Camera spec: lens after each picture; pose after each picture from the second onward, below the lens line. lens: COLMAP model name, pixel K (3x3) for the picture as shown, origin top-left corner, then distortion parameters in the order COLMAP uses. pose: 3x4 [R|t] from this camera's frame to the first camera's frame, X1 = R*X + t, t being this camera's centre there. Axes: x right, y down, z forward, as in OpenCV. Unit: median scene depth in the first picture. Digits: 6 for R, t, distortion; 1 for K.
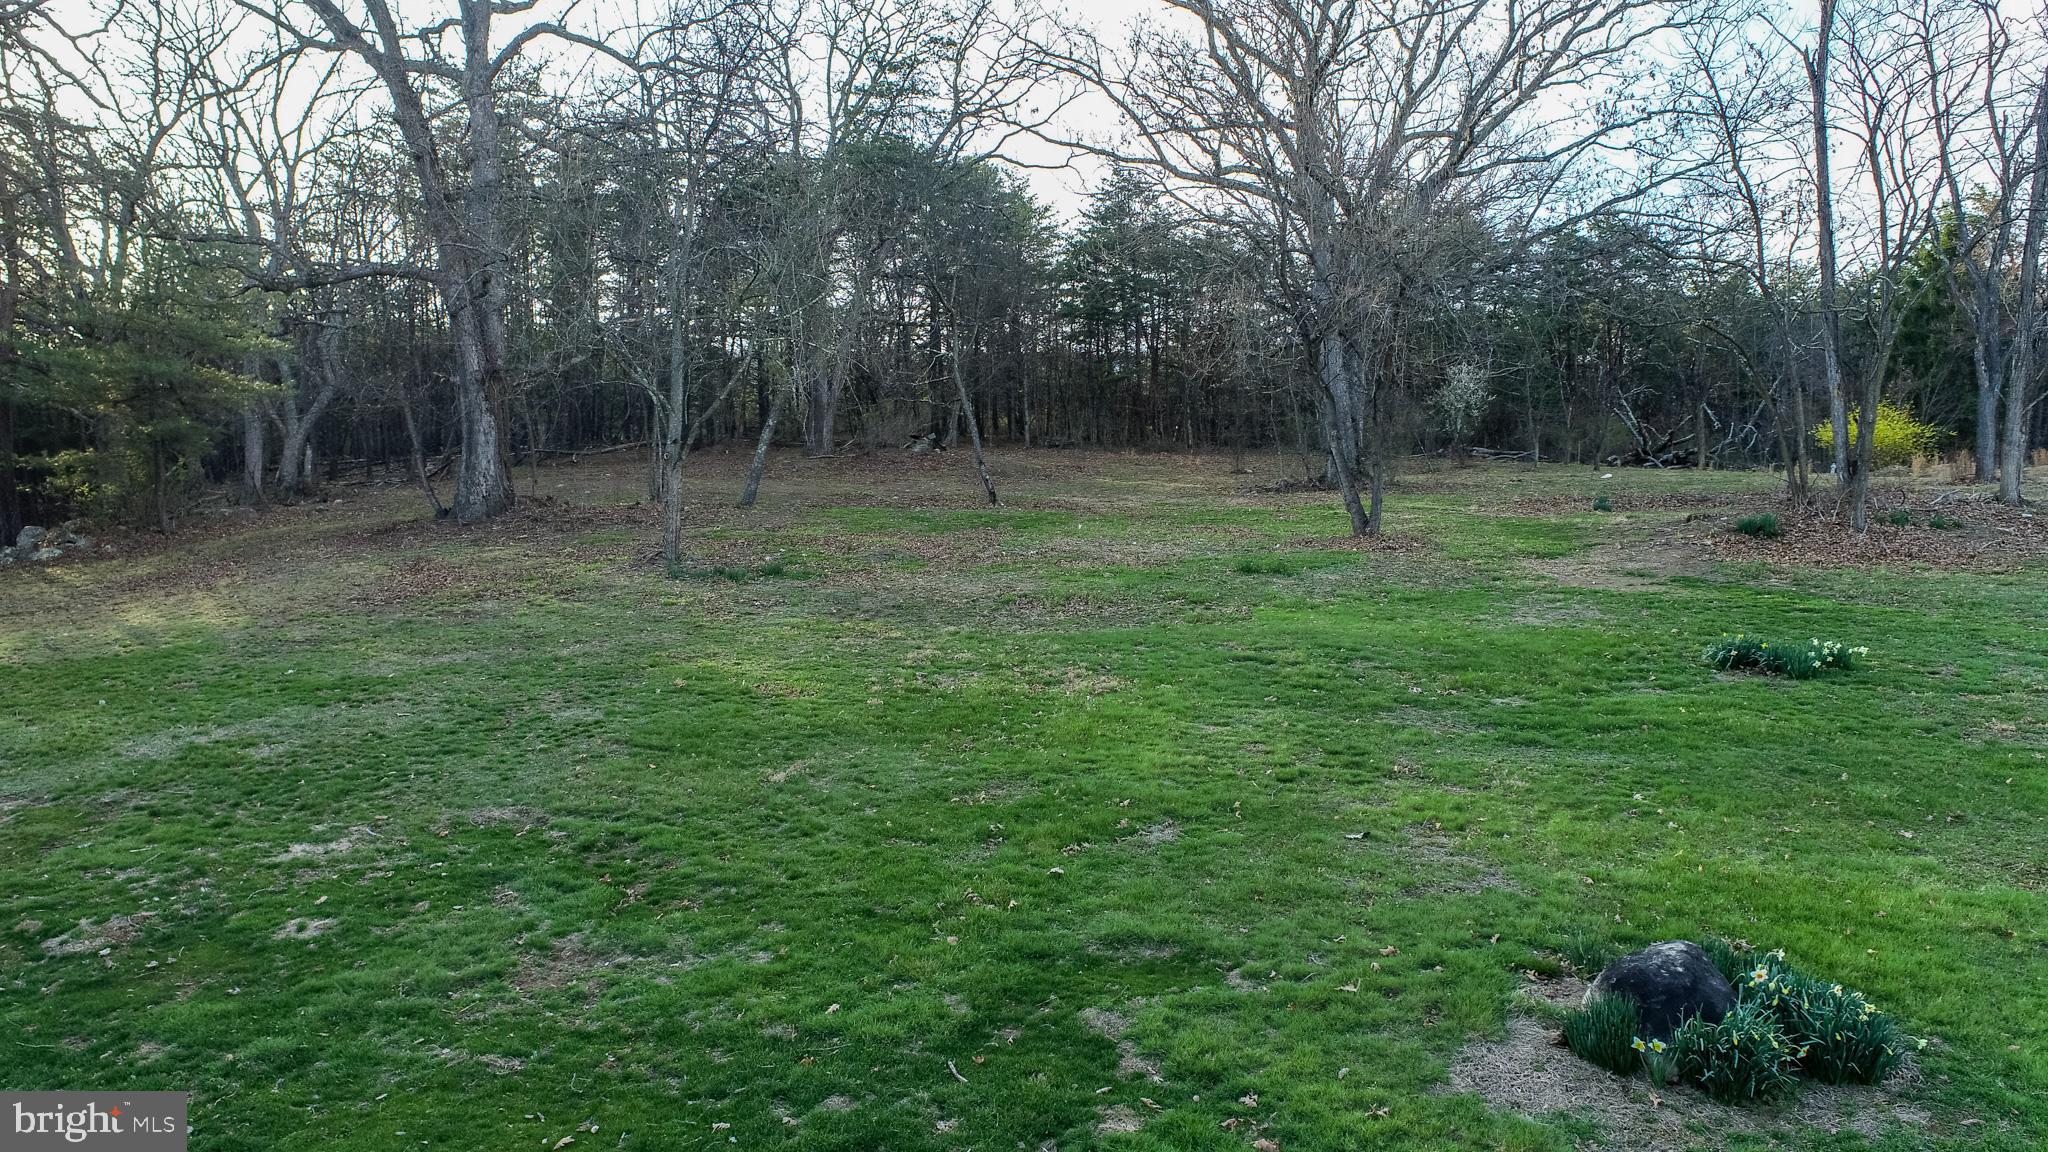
lens RADIAL K [[1389.2, 0, 1018.6], [0, 1389.2, 574.2], [0, 0, 1]] dist [-0.016899, 0.010298]
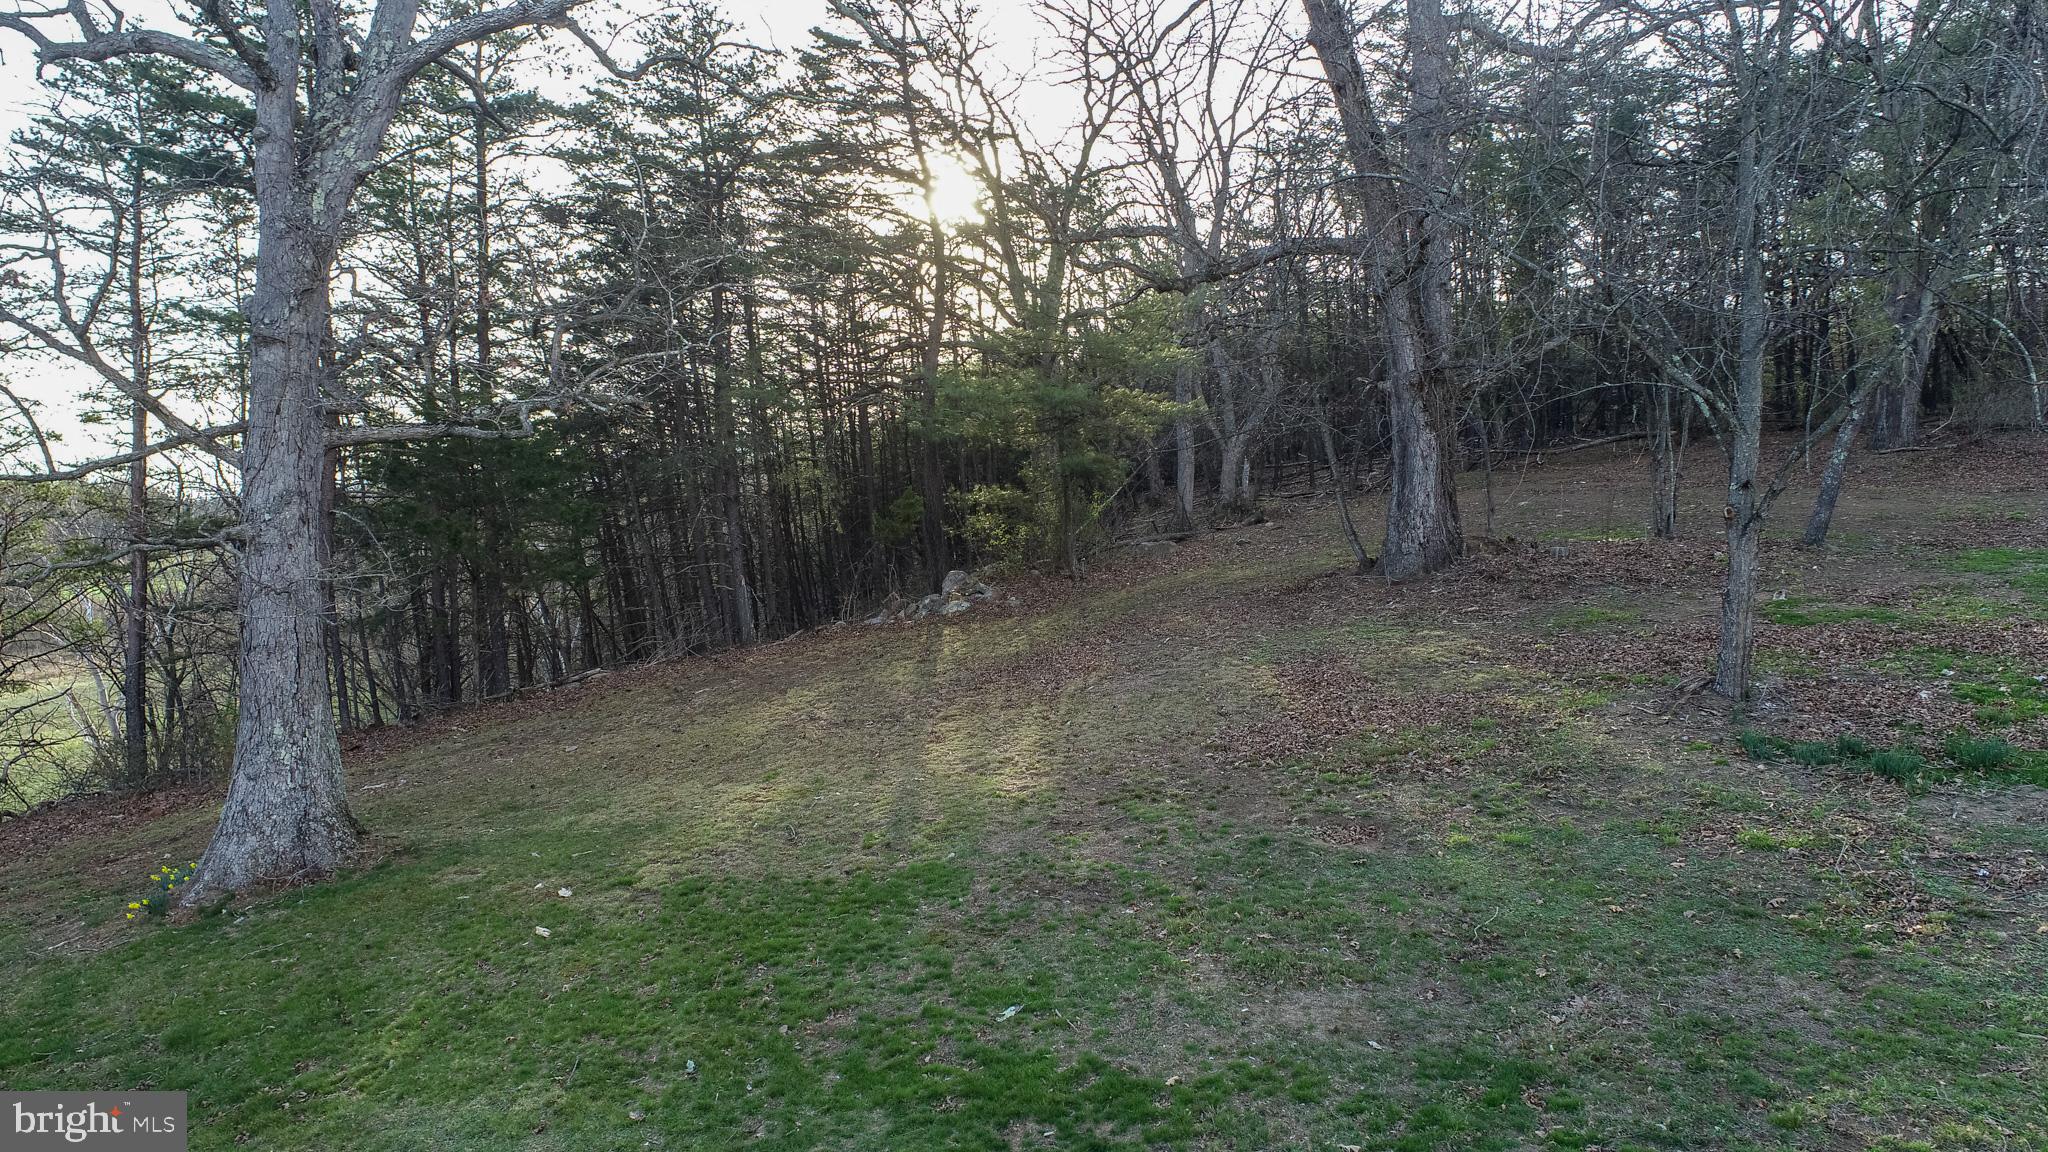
lens RADIAL K [[1400.2, 0, 1023.1], [0, 1400.2, 580.2], [0, 0, 1]] dist [-0.008783, 0.008557]
pose [[0.790746, 0.017176, -0.611903, -0.096043], [-0.007047, 0.999795, 0.018957, -0.047017], [0.612104, -0.010678, 0.790706, 0.276877]]
